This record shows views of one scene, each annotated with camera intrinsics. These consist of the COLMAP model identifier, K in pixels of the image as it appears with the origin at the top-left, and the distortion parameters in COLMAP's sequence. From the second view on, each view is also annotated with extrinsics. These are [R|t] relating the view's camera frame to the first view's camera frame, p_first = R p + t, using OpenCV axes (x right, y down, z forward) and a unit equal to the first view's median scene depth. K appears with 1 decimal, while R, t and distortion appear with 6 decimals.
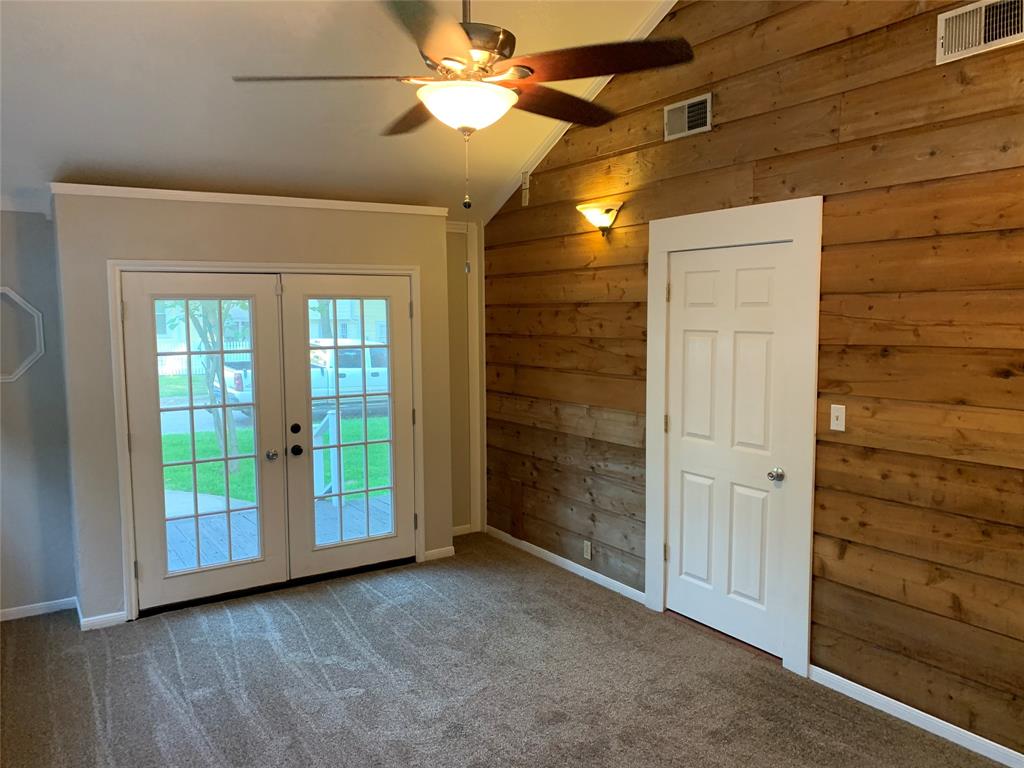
lens RADIAL K [[816.5, 0, 512.0], [0, 816.5, 384.0], [0, 0, 1]] dist [0.009246, -0.000052]
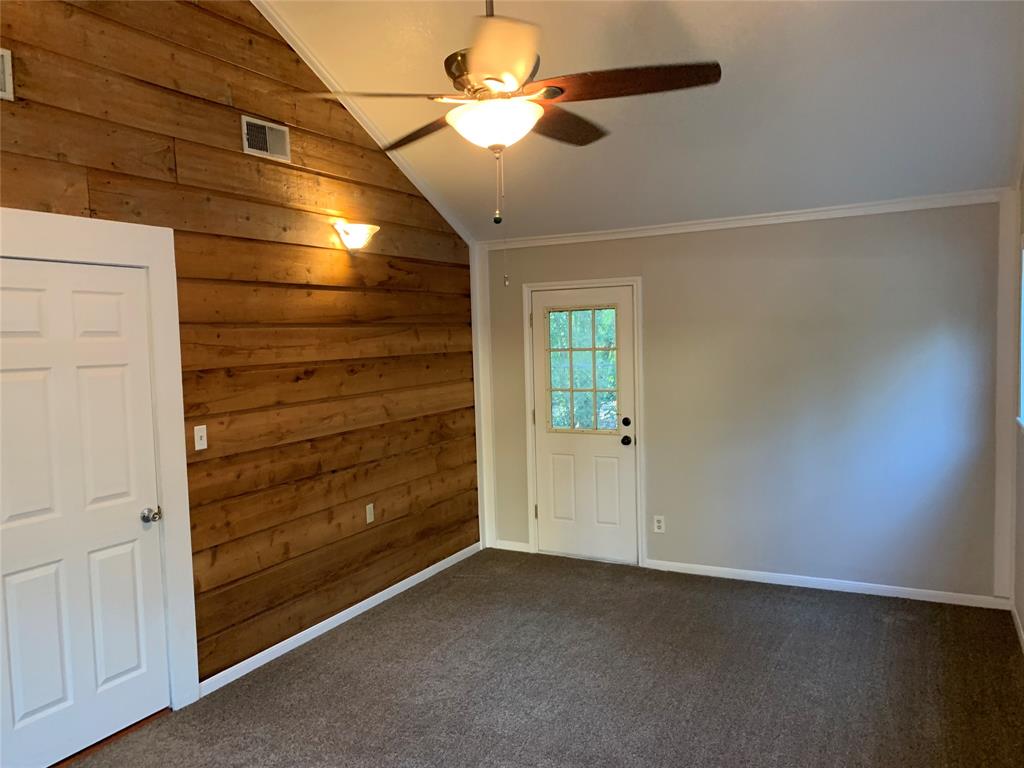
lens RADIAL K [[772.0, 0, 512.0], [0, 772.0, 384.0], [0, 0, 1]] dist [0.042614, -0.070298]
pose [[-0.506002, -0.032628, 0.861915, -0.696174], [0.111593, 0.988409, 0.102929, -0.089198], [-0.855283, 0.148266, -0.496496, 1.153015]]
